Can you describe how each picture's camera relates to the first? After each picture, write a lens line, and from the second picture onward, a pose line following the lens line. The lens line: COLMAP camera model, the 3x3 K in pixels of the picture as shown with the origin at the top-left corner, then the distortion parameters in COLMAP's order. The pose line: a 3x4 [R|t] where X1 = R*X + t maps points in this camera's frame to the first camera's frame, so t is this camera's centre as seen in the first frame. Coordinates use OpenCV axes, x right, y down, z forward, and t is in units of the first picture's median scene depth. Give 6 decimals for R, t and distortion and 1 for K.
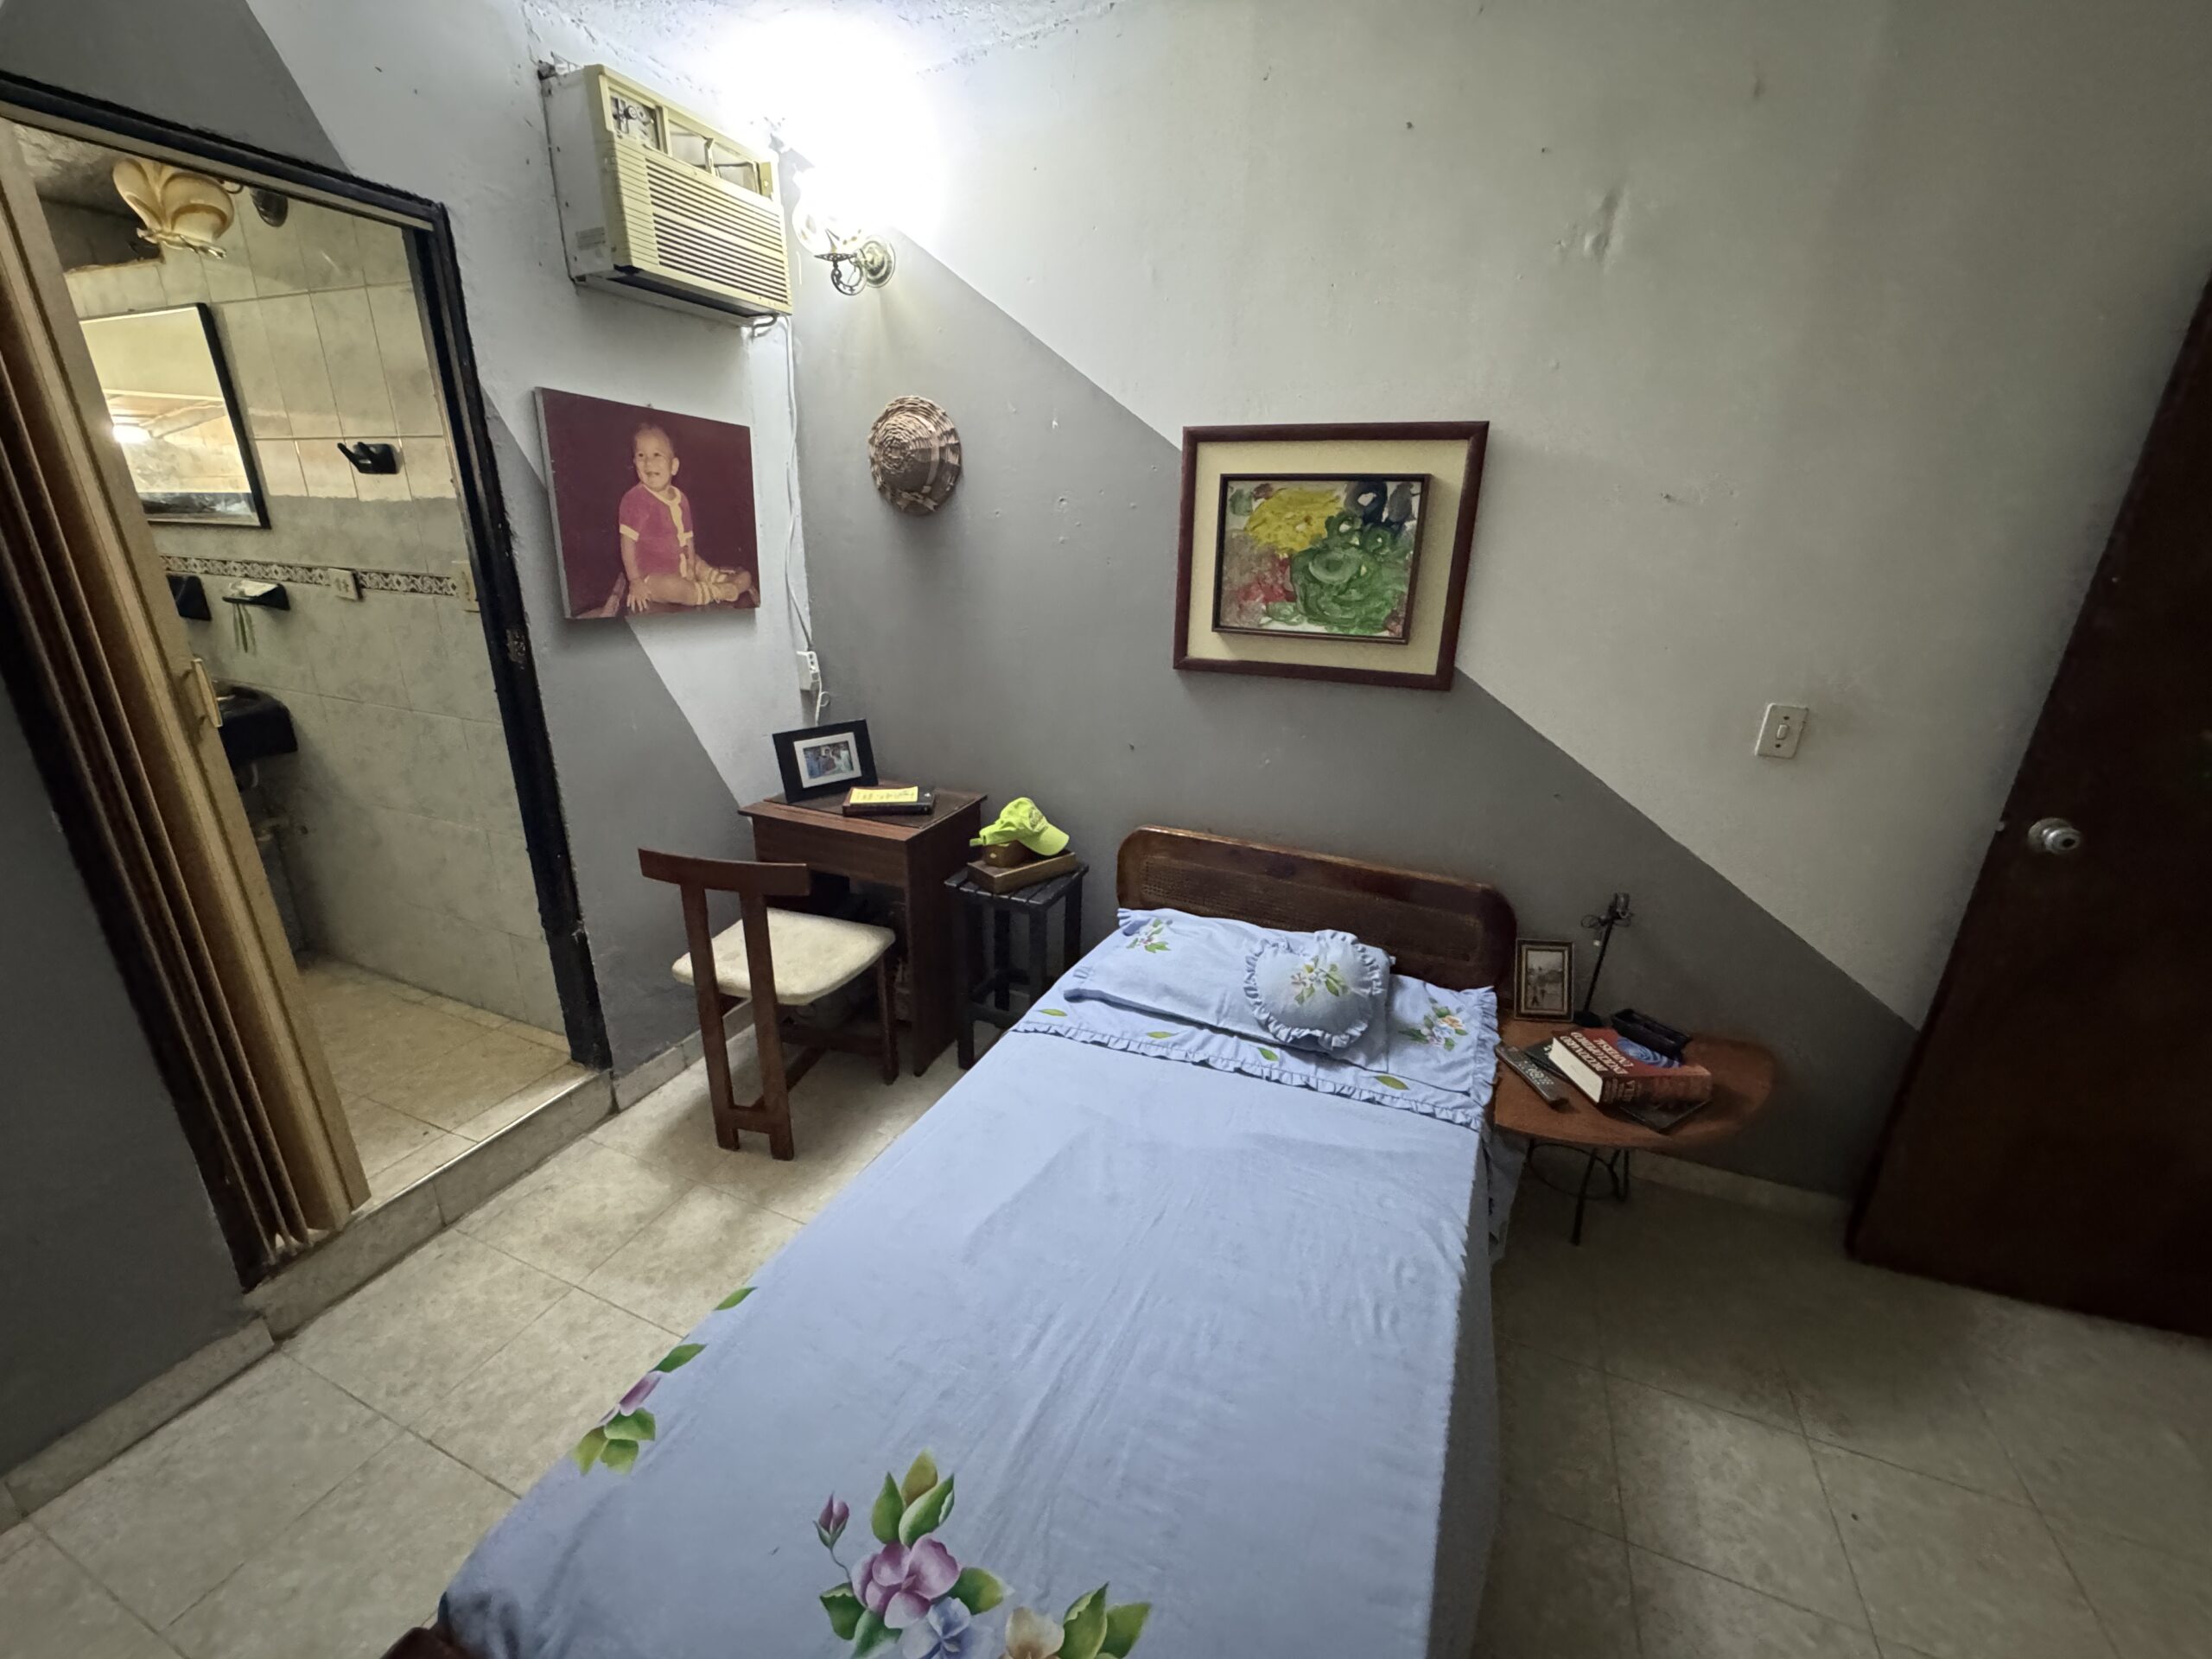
lens RADIAL K [[882.0, 0, 1109.1], [0, 882.0, 829.3], [0, 0, 1]] dist [-0.006584, 0.001346]
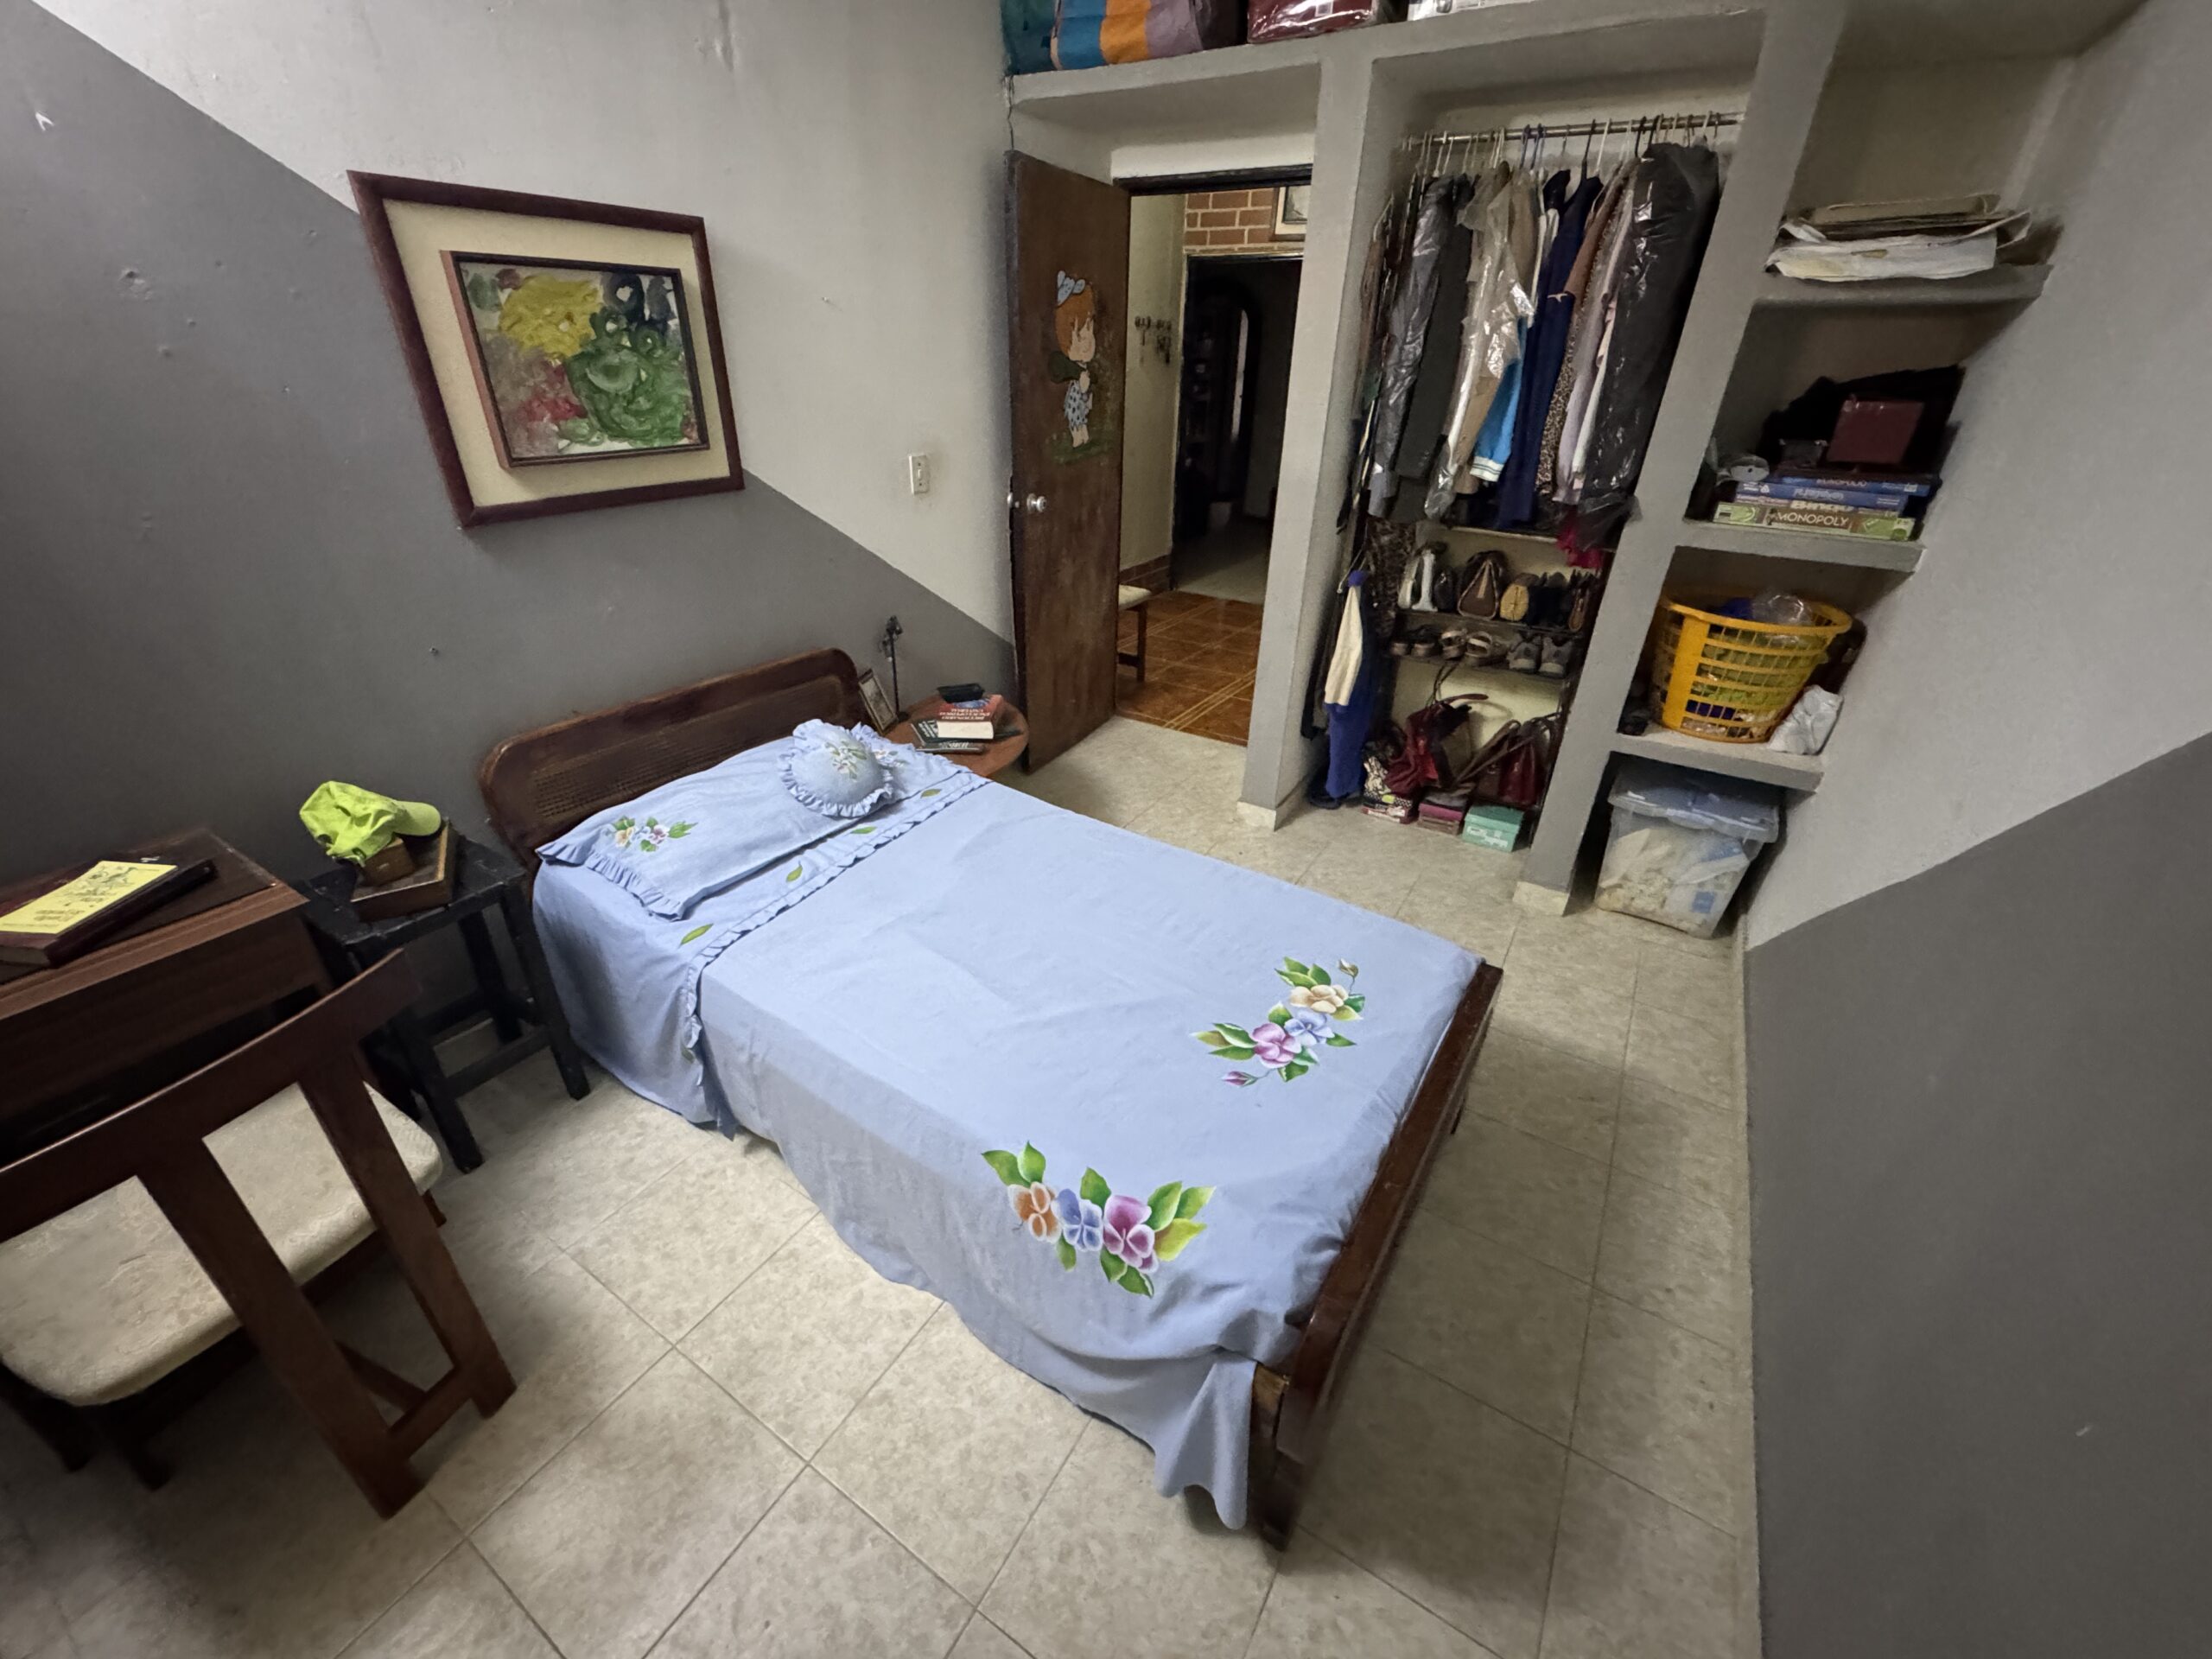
lens RADIAL K [[882.0, 0, 1101.5], [0, 882.0, 829.5], [0, 0, 1]] dist [-0.006584, 0.001346]
pose [[0.169424, -0.489843, 0.855190, -0.687774], [0.312606, 0.849636, 0.424730, -0.124188], [-0.934651, 0.195378, 0.297077, 0.345703]]
